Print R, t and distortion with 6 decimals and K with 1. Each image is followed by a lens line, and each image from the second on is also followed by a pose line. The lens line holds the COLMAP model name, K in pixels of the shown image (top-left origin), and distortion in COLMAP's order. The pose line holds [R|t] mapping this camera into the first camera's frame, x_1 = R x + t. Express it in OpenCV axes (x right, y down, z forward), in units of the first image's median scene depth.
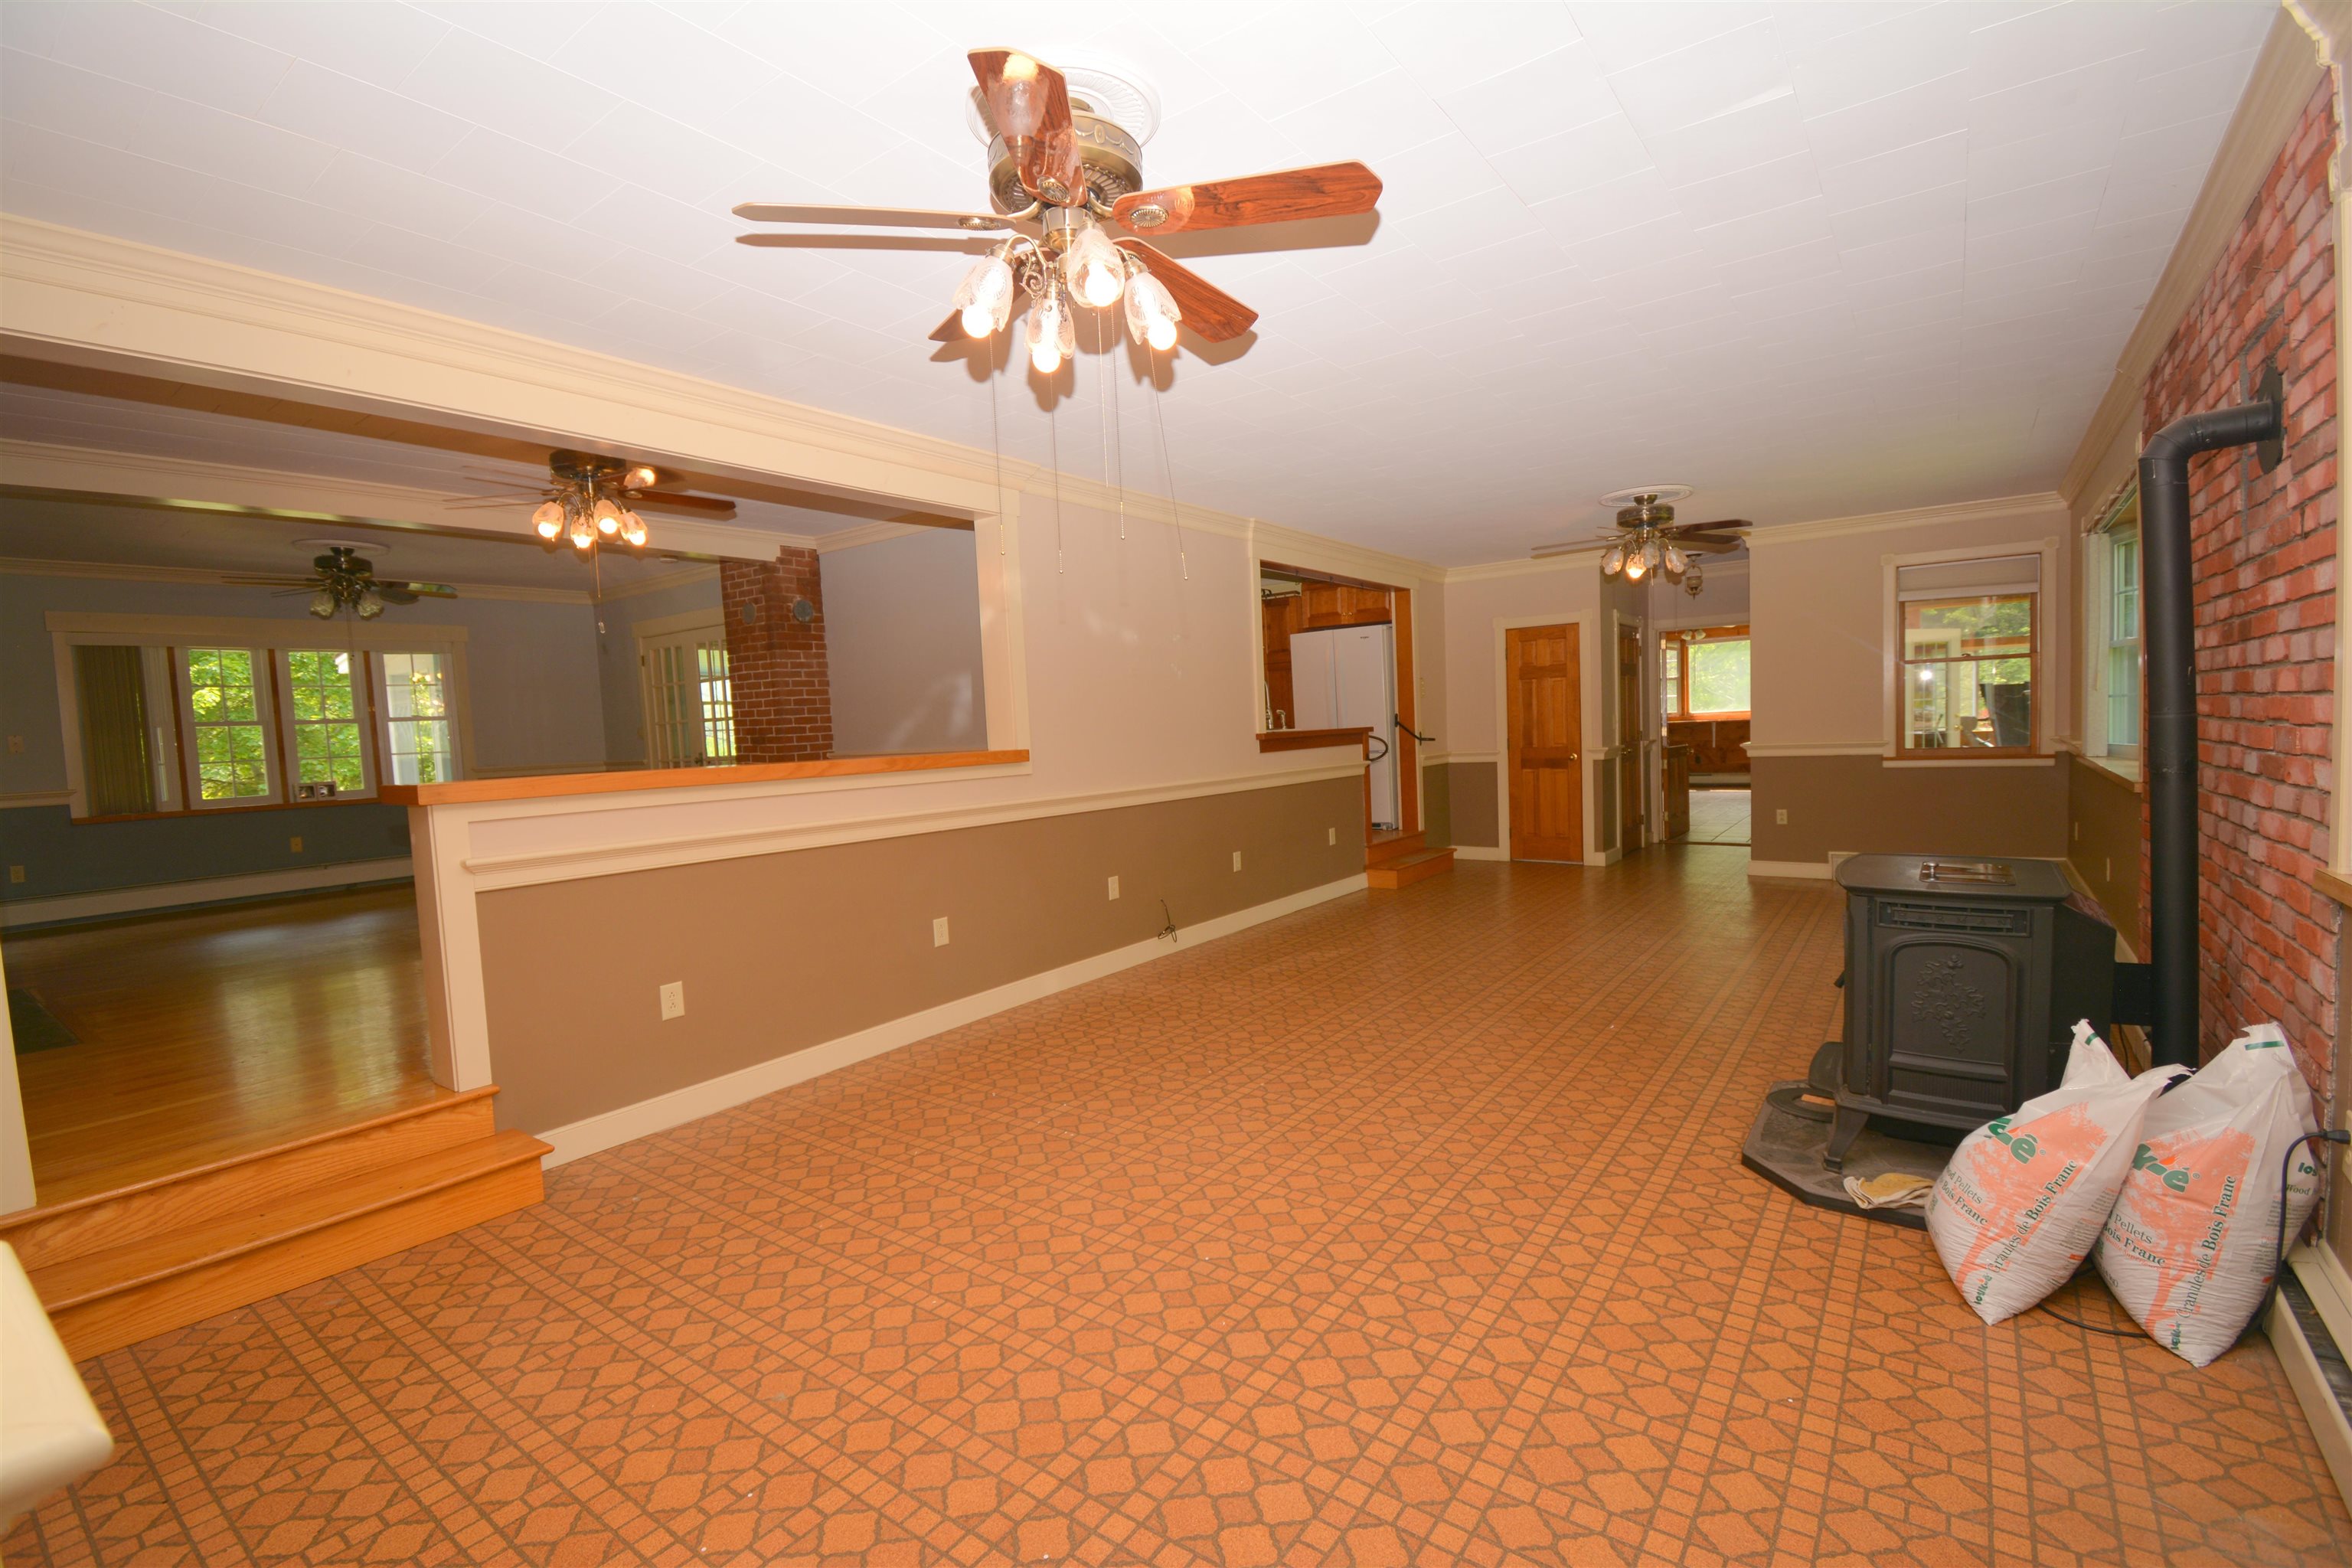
lens RADIAL K [[1033.5, 0, 1174.2], [0, 1033.5, 797.7], [0, 0, 1]] dist [0.029512, -0.031448]
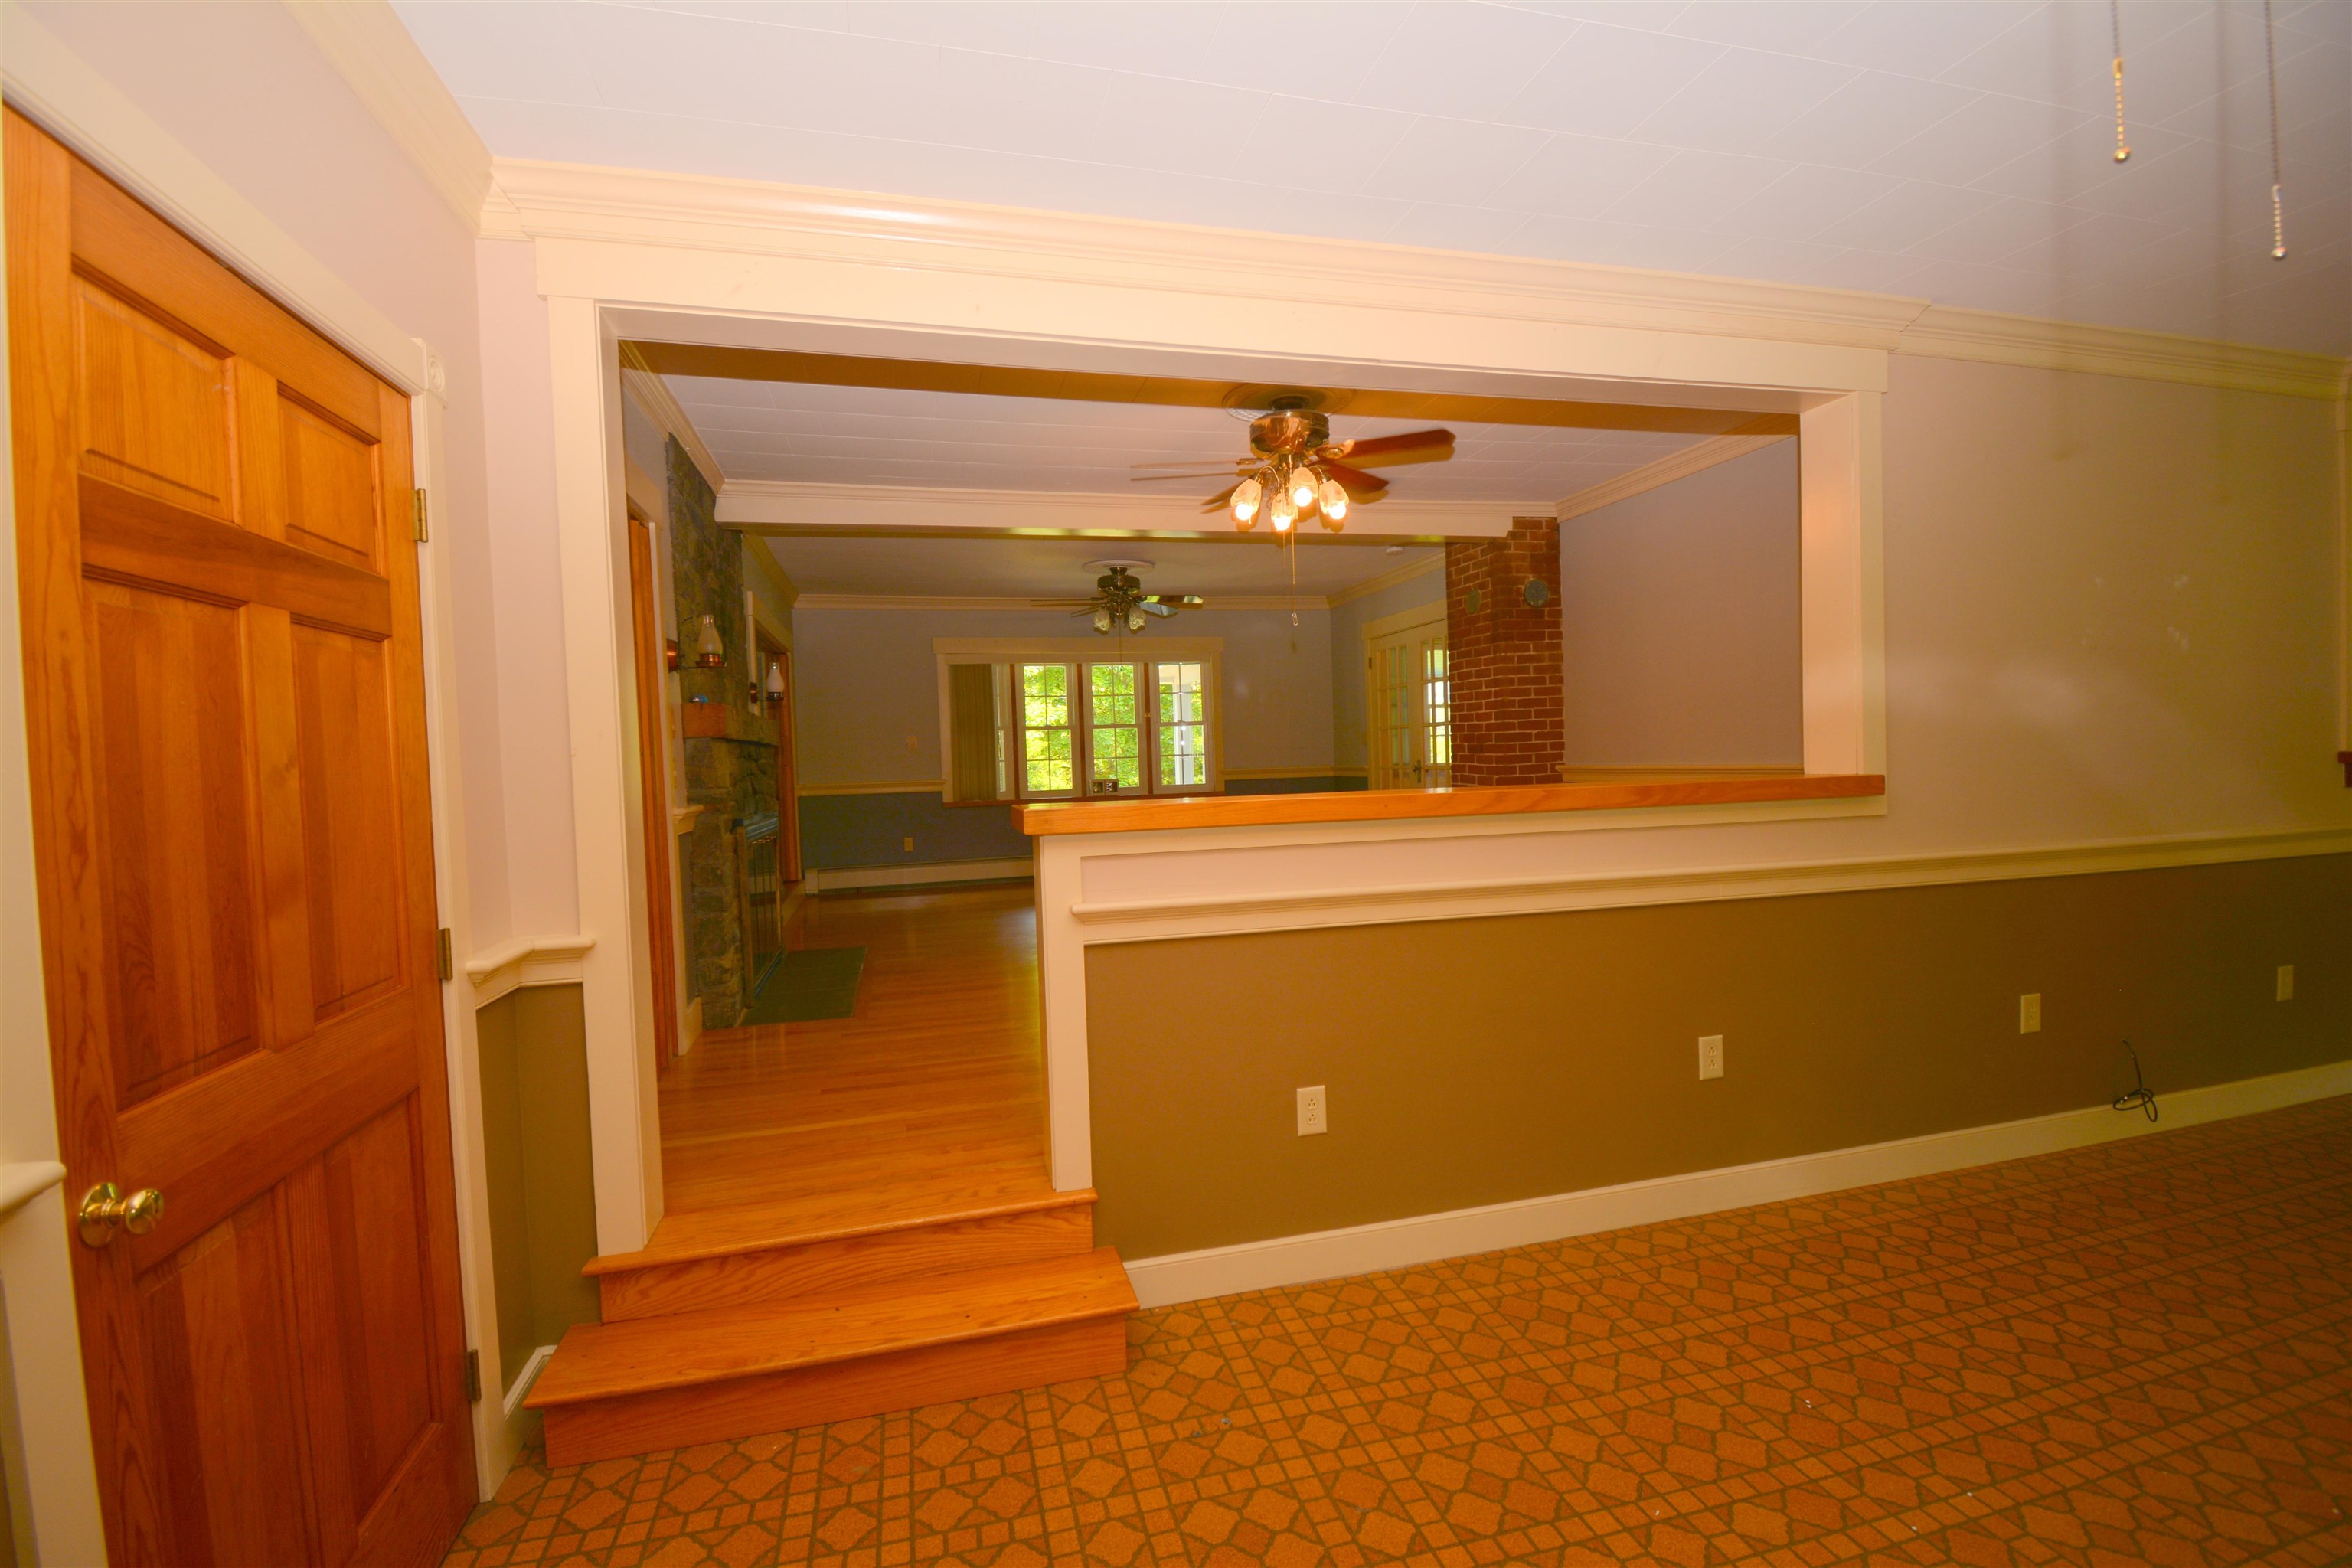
lens RADIAL K [[1033.5, 0, 1174.2], [0, 1033.5, 797.7], [0, 0, 1]] dist [0.029512, -0.031448]
pose [[0.774729, 0.045112, -0.630682, -0.052399], [-0.046694, 0.998810, 0.014084, -0.015407], [0.630566, 0.018537, 0.775914, 0.180840]]
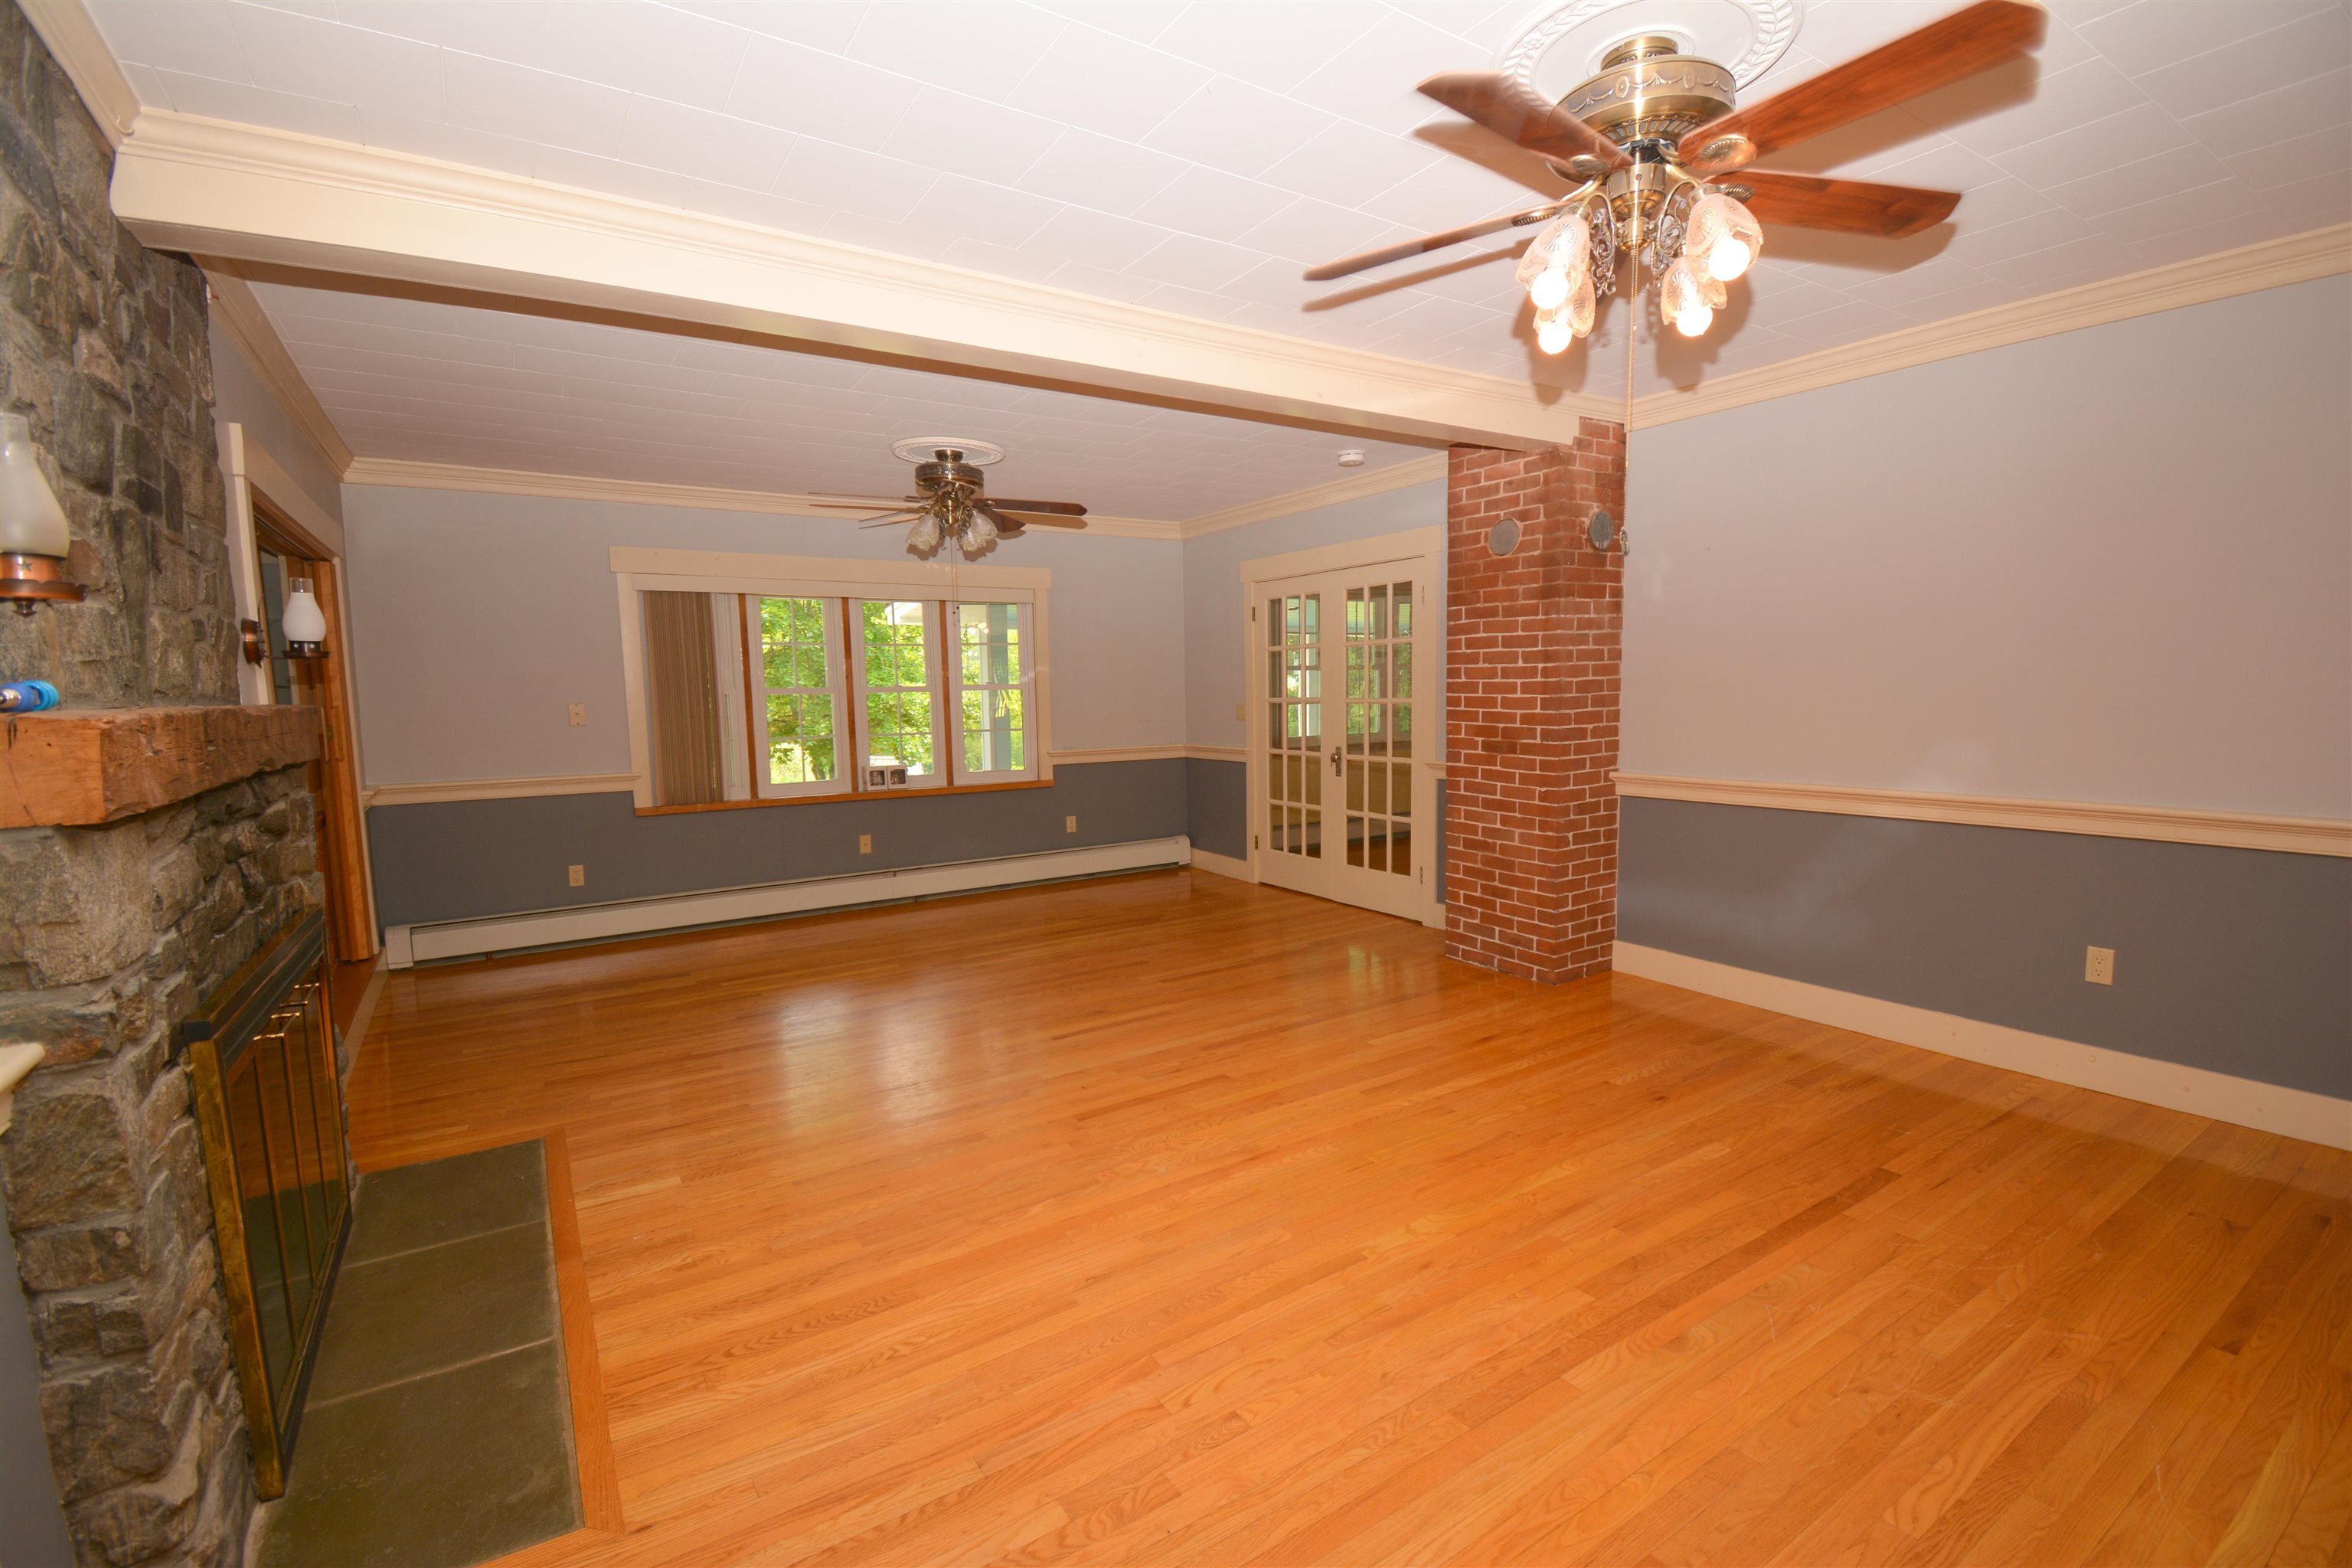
lens RADIAL K [[1033.4, 0, 1172.6], [0, 1033.4, 802.1], [0, 0, 1]] dist [0.002808, -0.012033]
pose [[0.934437, 0.067088, -0.349752, -0.374601], [-0.048278, 0.996893, 0.062234, -0.052631], [0.352841, -0.041269, 0.934773, 0.368245]]
